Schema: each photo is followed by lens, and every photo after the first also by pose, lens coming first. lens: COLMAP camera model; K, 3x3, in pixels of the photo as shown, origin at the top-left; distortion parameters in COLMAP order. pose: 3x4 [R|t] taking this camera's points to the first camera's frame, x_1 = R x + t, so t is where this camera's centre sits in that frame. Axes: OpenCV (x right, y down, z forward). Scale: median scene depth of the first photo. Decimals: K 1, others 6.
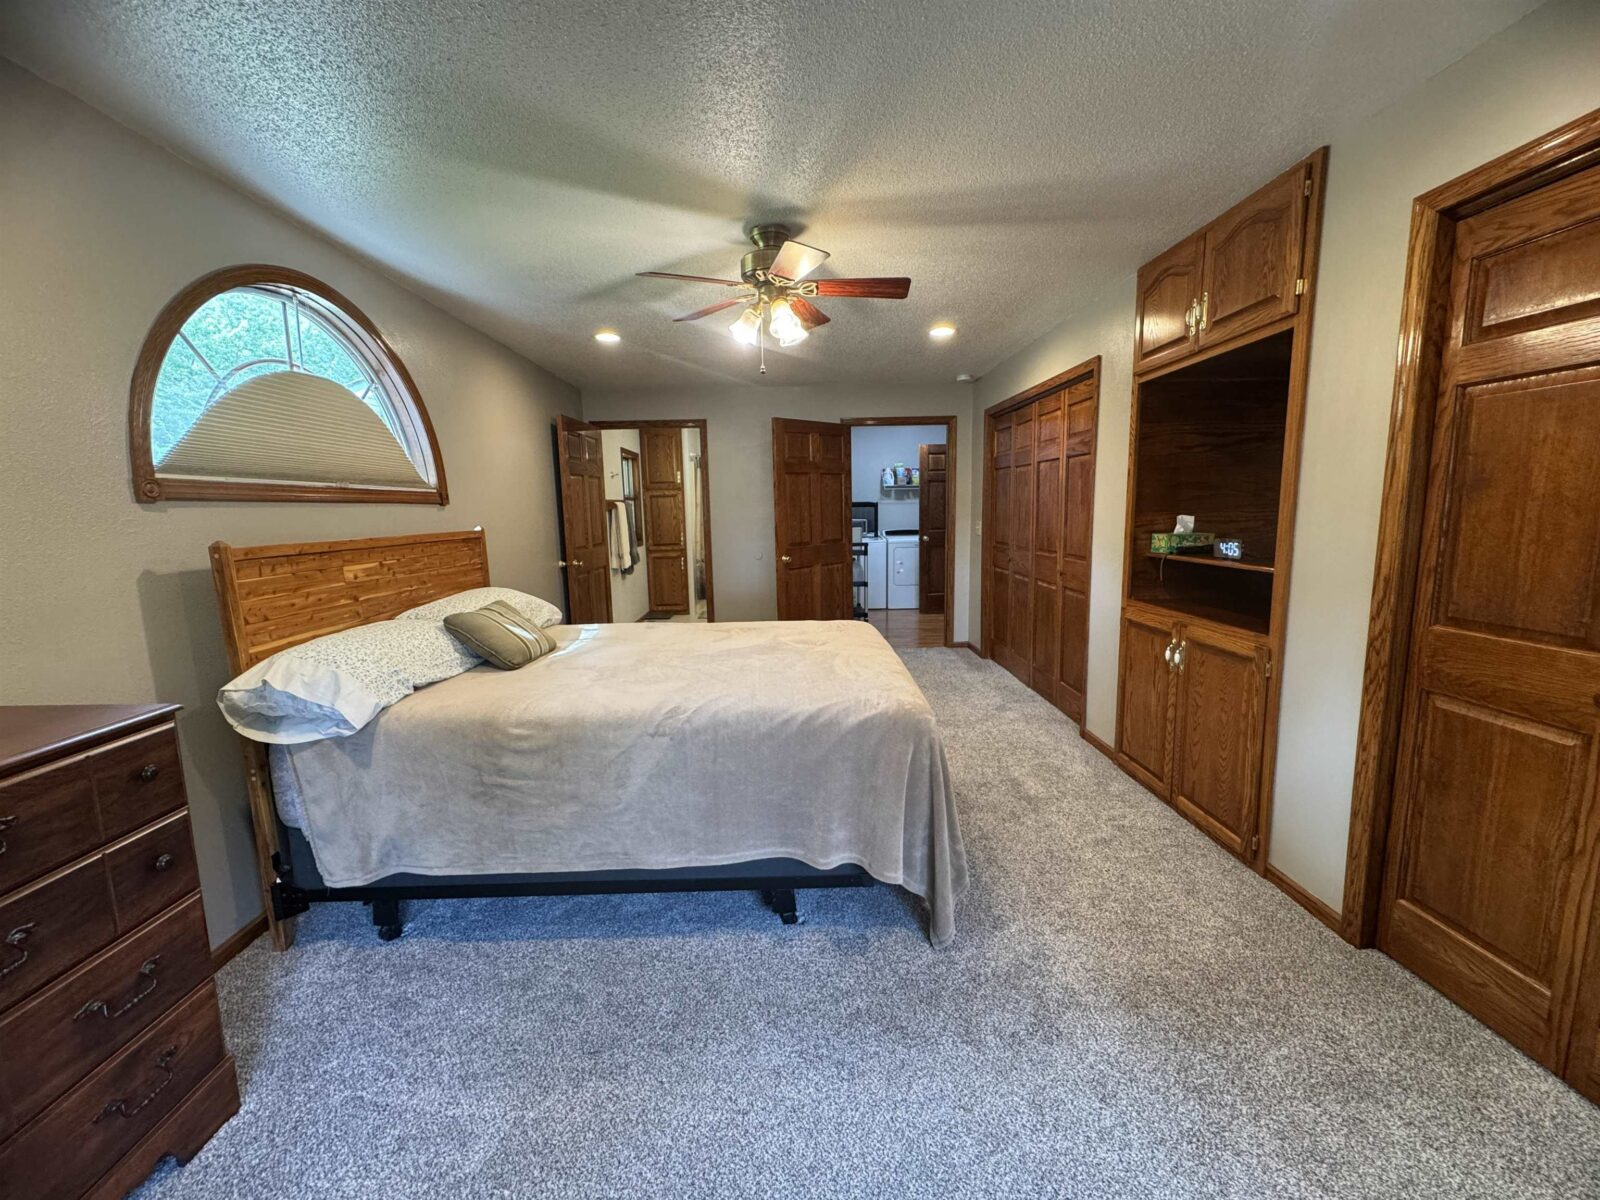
lens RADIAL K [[635.1, 0, 799.5], [0, 635.1, 597.6], [0, 0, 1]] dist [-0.000848, 0.000130]
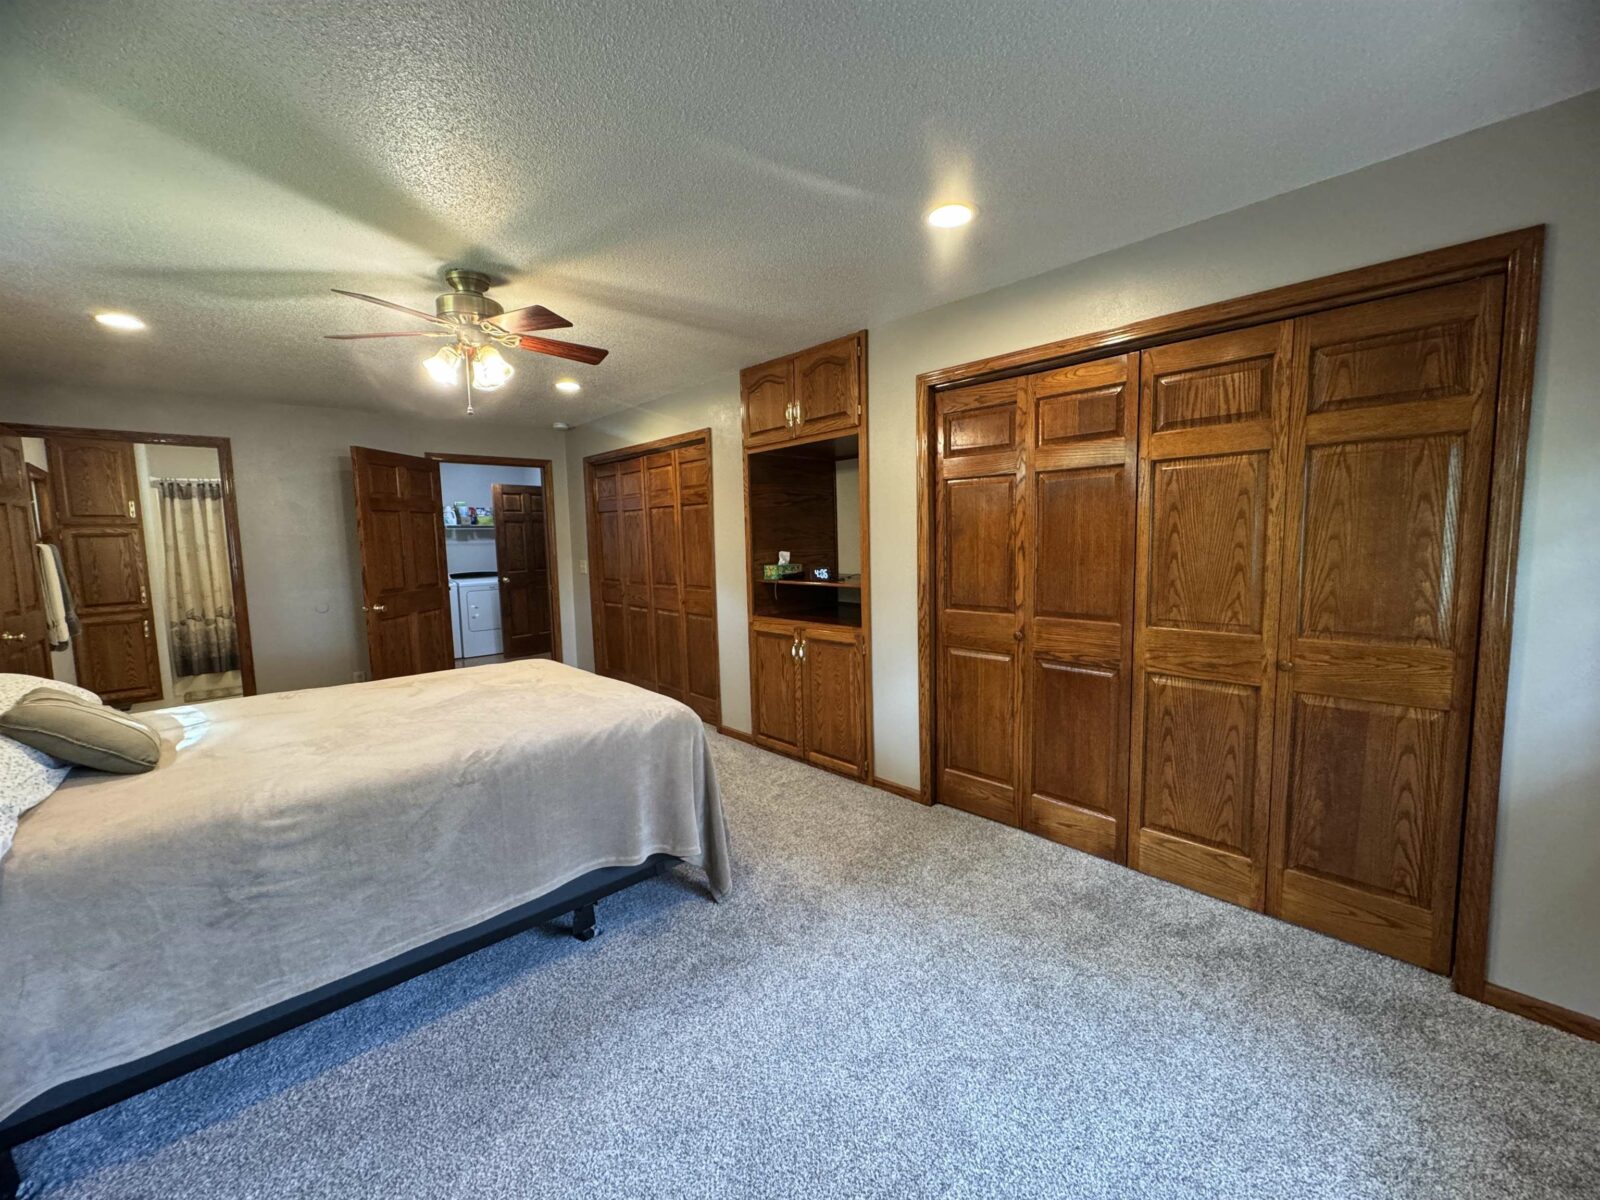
lens RADIAL K [[635.1, 0, 799.5], [0, 635.1, 597.6], [0, 0, 1]] dist [-0.000848, 0.000130]
pose [[0.747849, -0.060181, 0.661135, -0.380626], [0.101476, 0.994542, -0.024255, 0.009026], [-0.656067, 0.085229, 0.749874, -0.063584]]
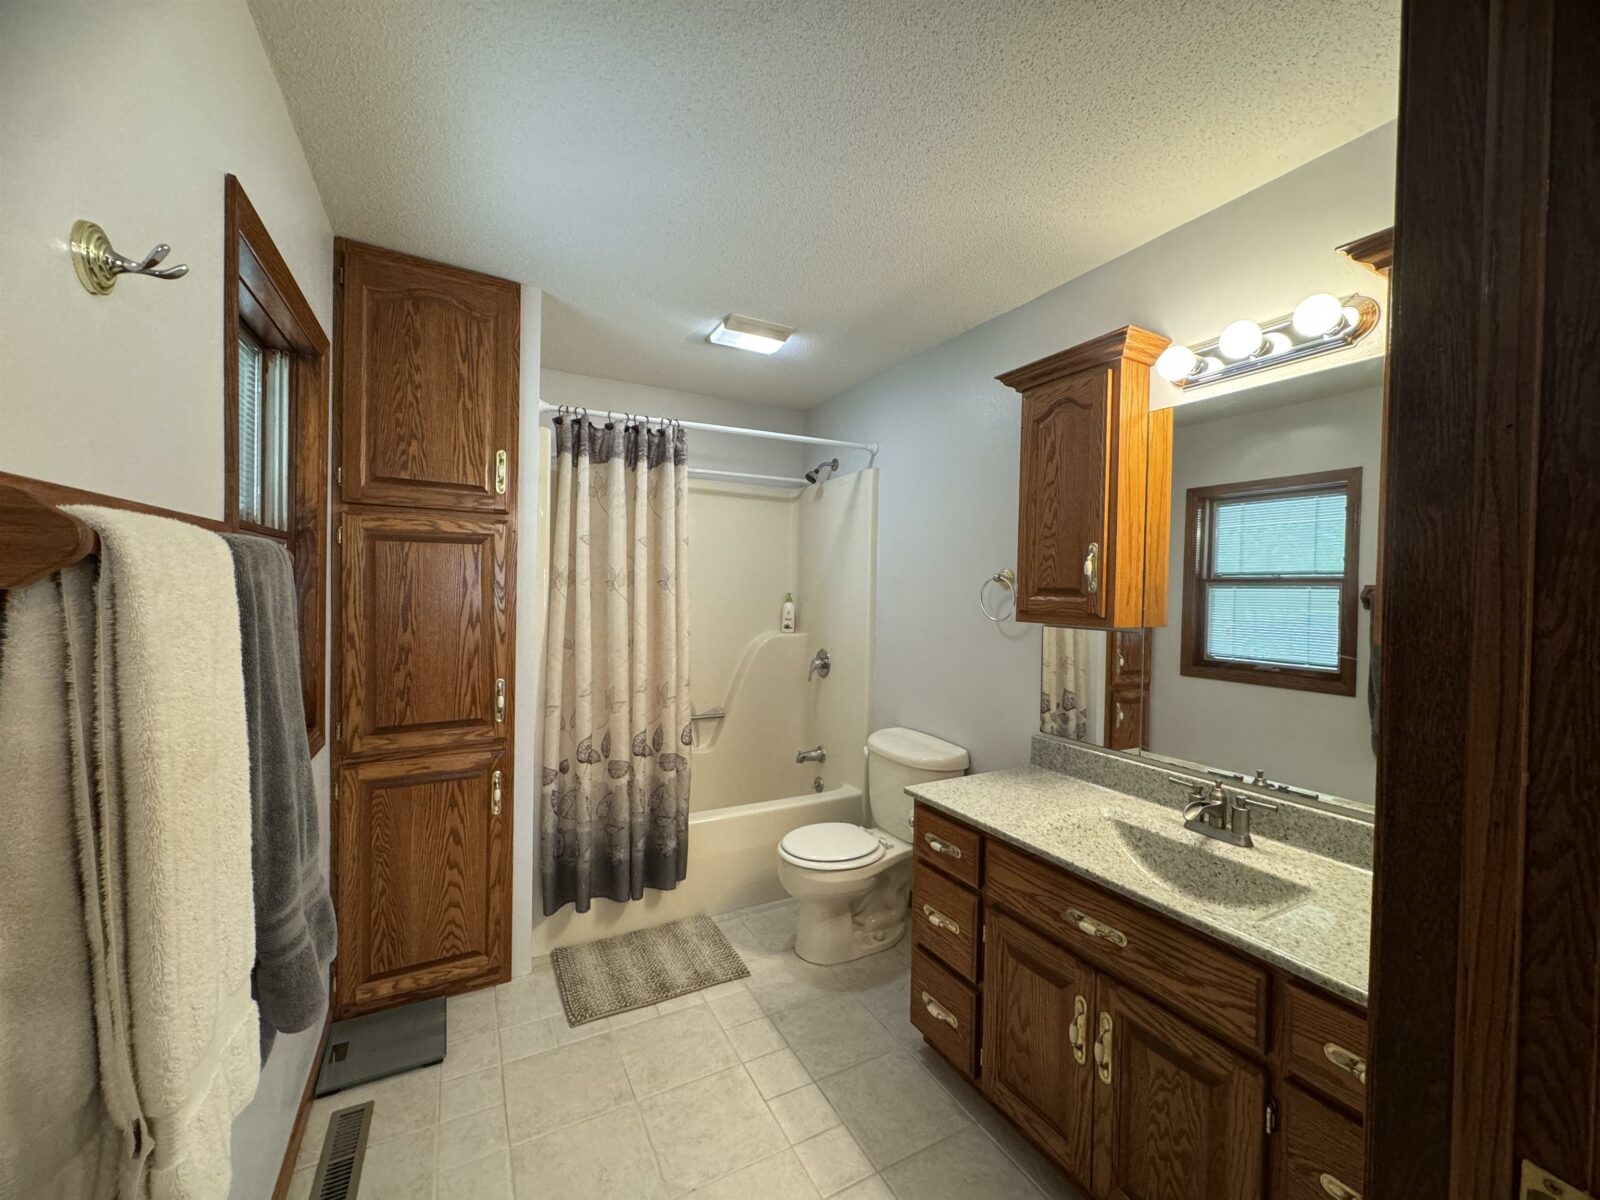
lens RADIAL K [[635.1, 0, 799.5], [0, 635.1, 597.6], [0, 0, 1]] dist [-0.000848, 0.000130]
pose [[0.895785, 0.030387, 0.443447, -0.694084], [0.027263, 0.992026, -0.123052, -0.359754], [-0.443650, 0.122318, 0.887813, 2.544483]]
